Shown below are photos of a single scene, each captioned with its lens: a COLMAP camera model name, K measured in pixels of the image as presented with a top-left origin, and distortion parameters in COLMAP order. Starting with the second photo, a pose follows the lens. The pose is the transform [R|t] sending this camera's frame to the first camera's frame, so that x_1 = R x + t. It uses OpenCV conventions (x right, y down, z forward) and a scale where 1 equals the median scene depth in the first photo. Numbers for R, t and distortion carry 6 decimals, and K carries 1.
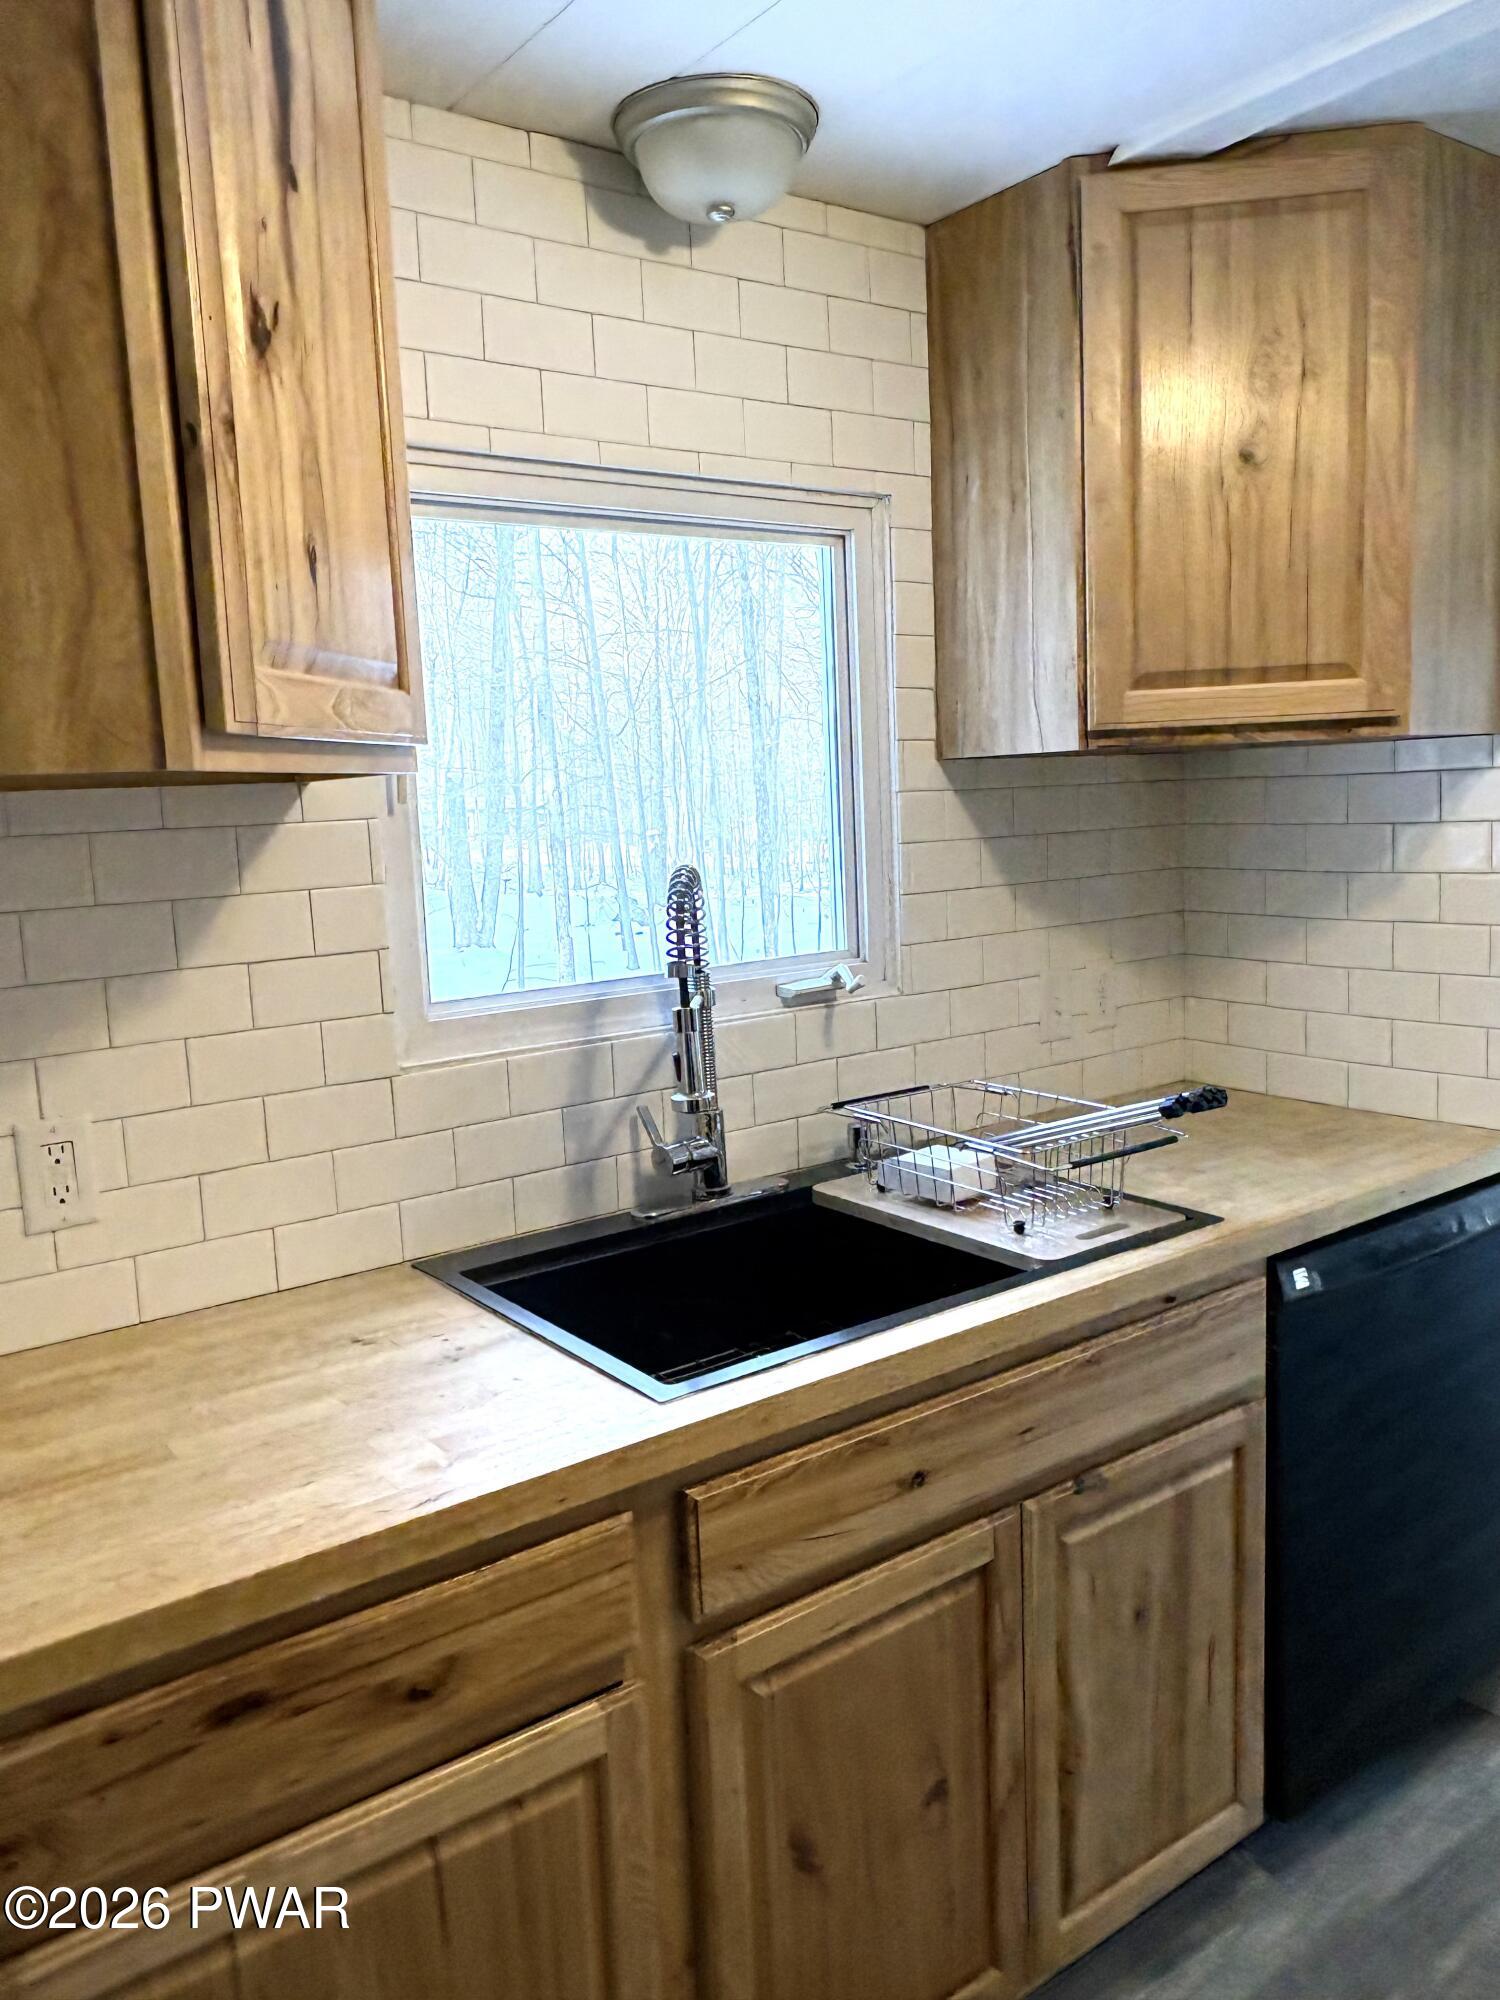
lens RADIAL K [[1476.9, 0, 745.7], [0, 1476.9, 990.3], [0, 0, 1]] dist [-0.006710, -0.022917]
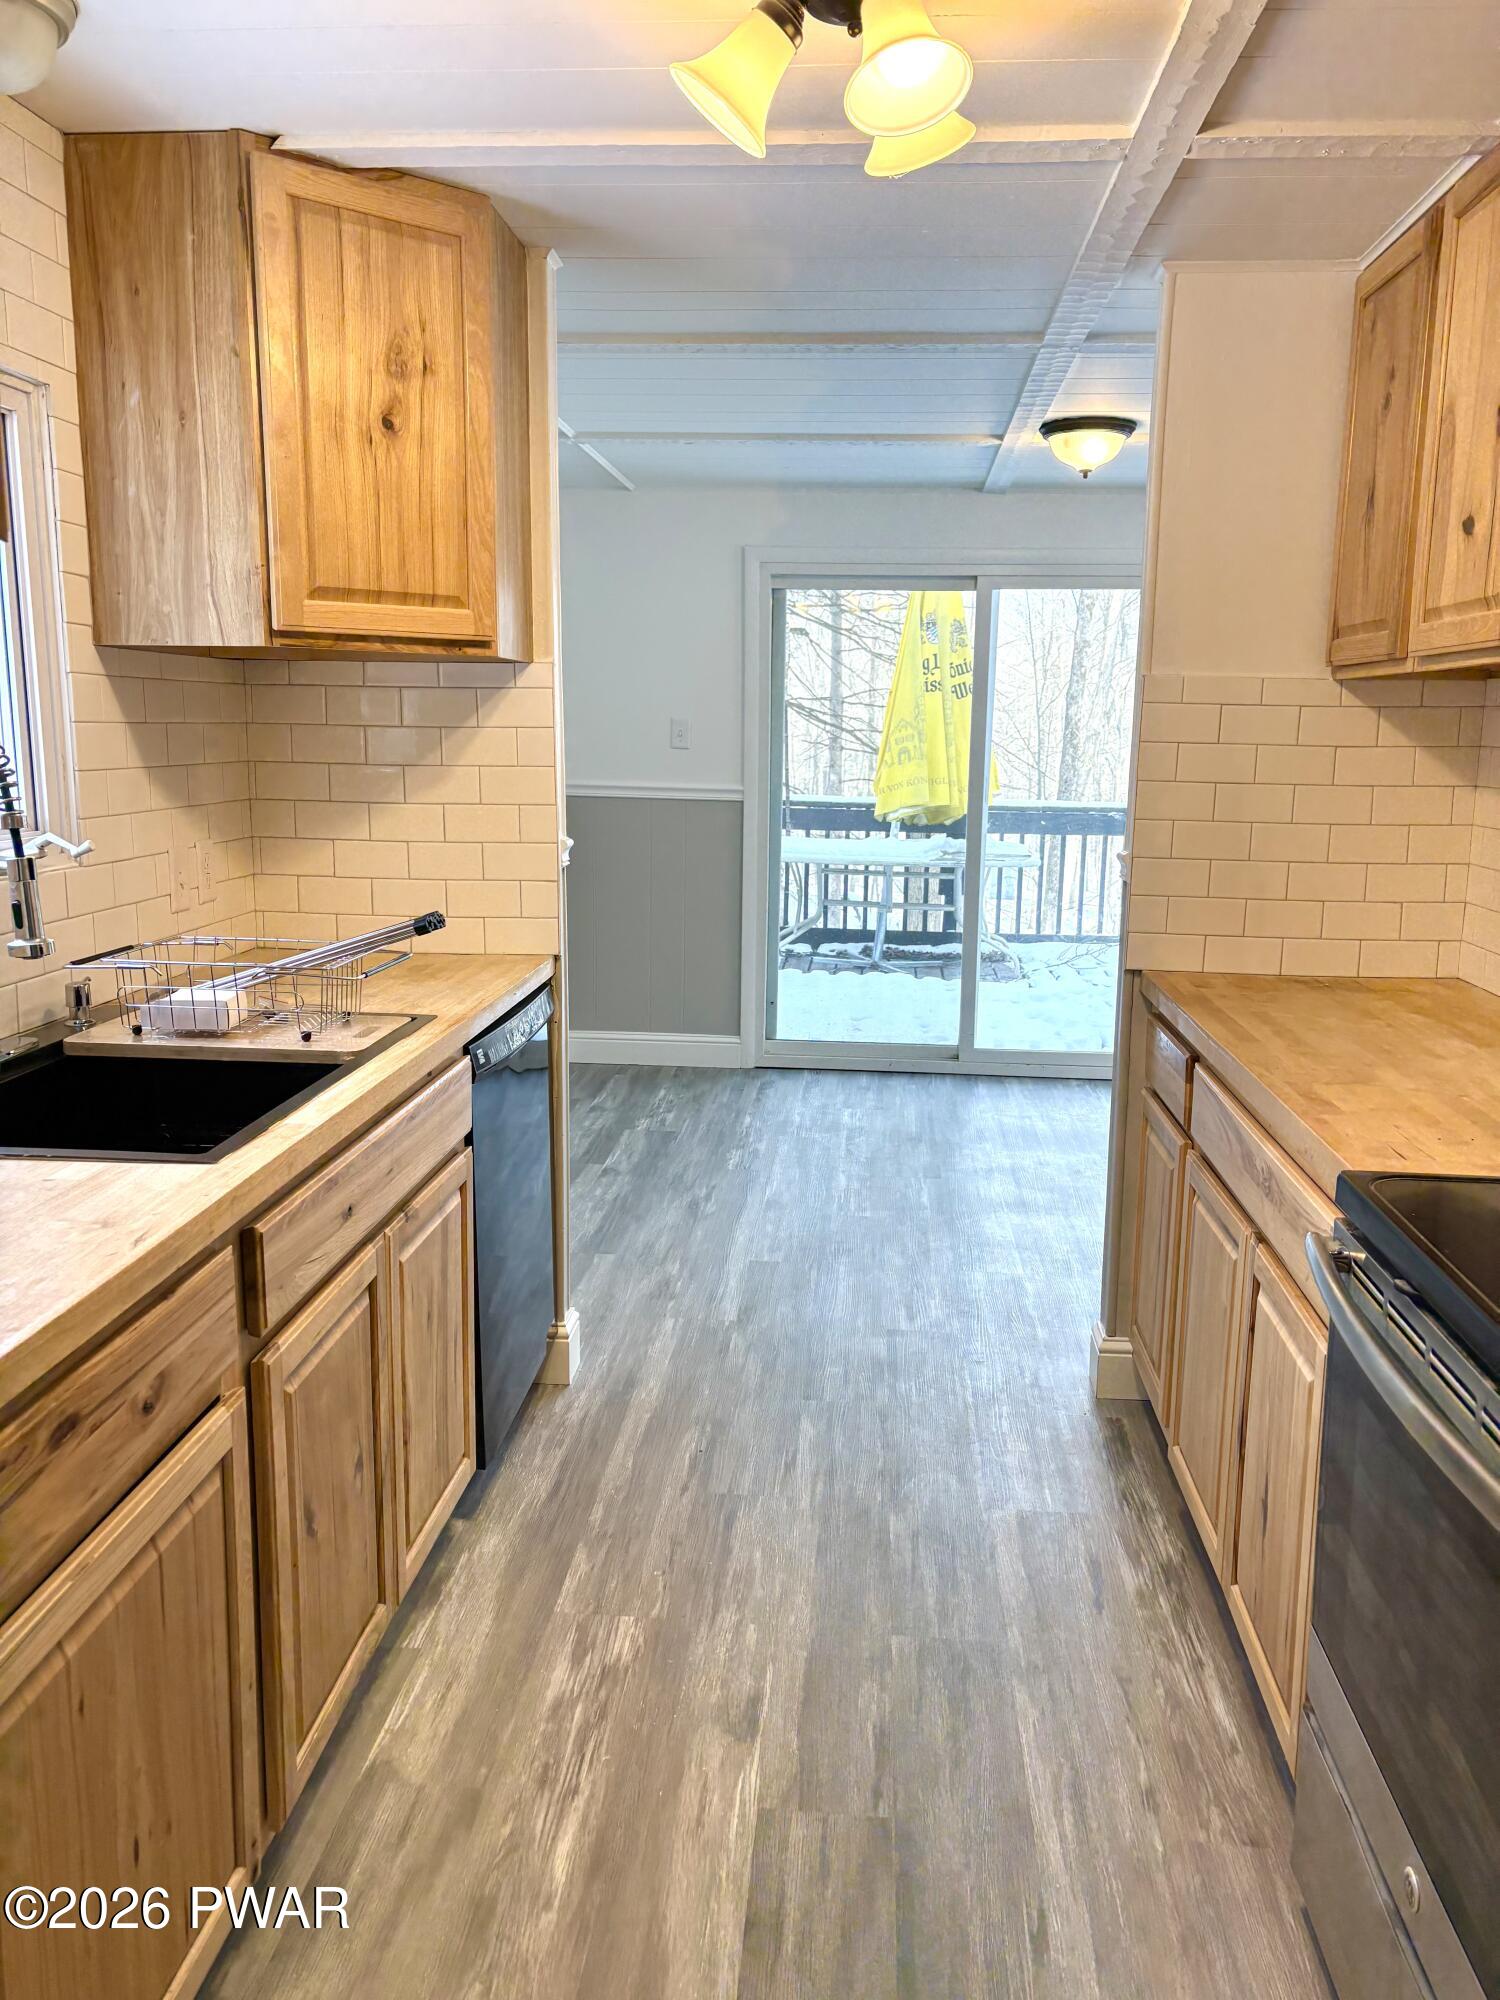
lens RADIAL K [[1476.9, 0, 752.4], [0, 1476.9, 998.2], [0, 0, 1]] dist [-0.006710, -0.022917]
pose [[0.653152, -0.083569, 0.752602, -0.447064], [0.052989, 0.996499, 0.064665, 0.064539], [-0.755371, -0.002357, 0.655293, -0.067542]]
